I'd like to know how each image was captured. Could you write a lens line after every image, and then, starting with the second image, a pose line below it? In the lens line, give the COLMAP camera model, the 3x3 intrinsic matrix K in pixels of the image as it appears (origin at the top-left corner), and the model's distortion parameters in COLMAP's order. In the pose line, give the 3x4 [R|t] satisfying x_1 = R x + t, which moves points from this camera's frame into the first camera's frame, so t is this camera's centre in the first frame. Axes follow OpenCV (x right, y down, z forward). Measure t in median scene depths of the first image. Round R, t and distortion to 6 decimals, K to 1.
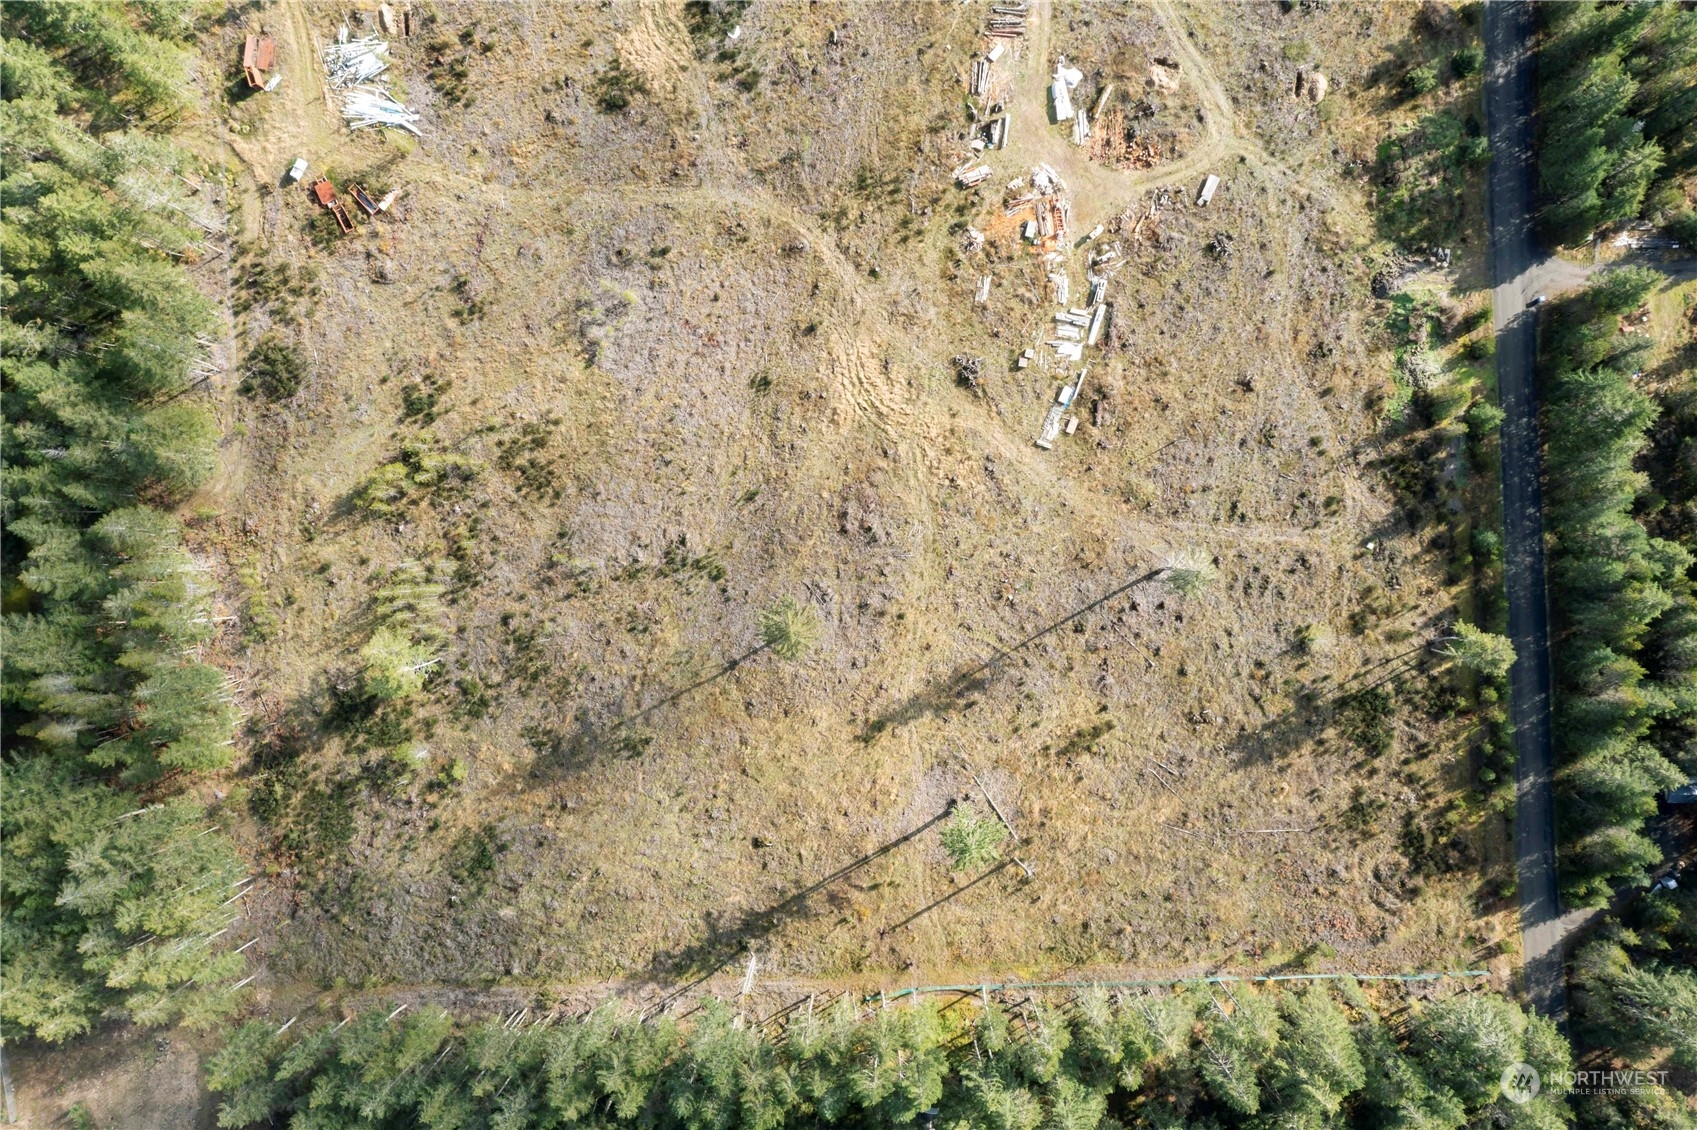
lens RADIAL K [[1351.3, 0, 848.4], [0, 1351.3, 604.7], [0, 0, 1]] dist [0.006150, -0.000244]
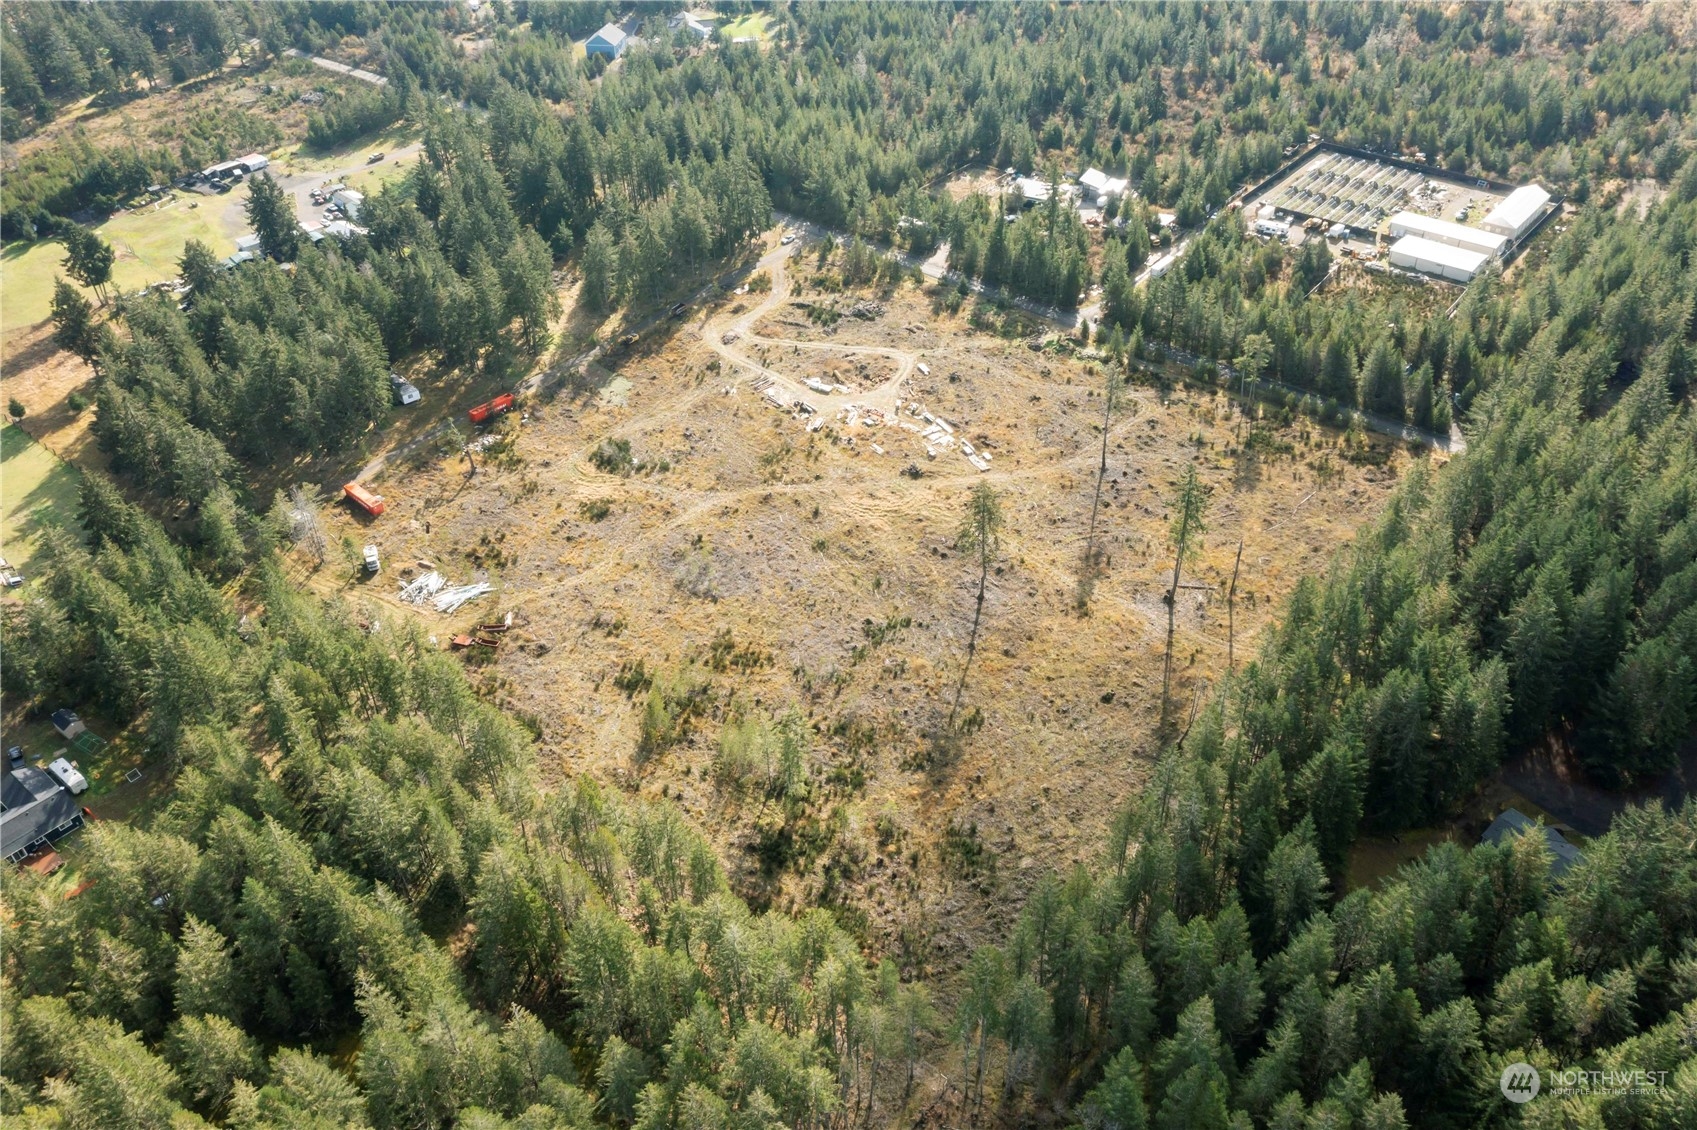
lens RADIAL K [[1347.7, 0, 858.1], [0, 1347.7, 563.5], [0, 0, 1]] dist [-0.002127, 0.014914]
pose [[0.670433, -0.448202, 0.591299, -0.845643], [0.741929, 0.396544, -0.540643, 0.600344], [0.007841, 0.801166, 0.598390, 0.216441]]
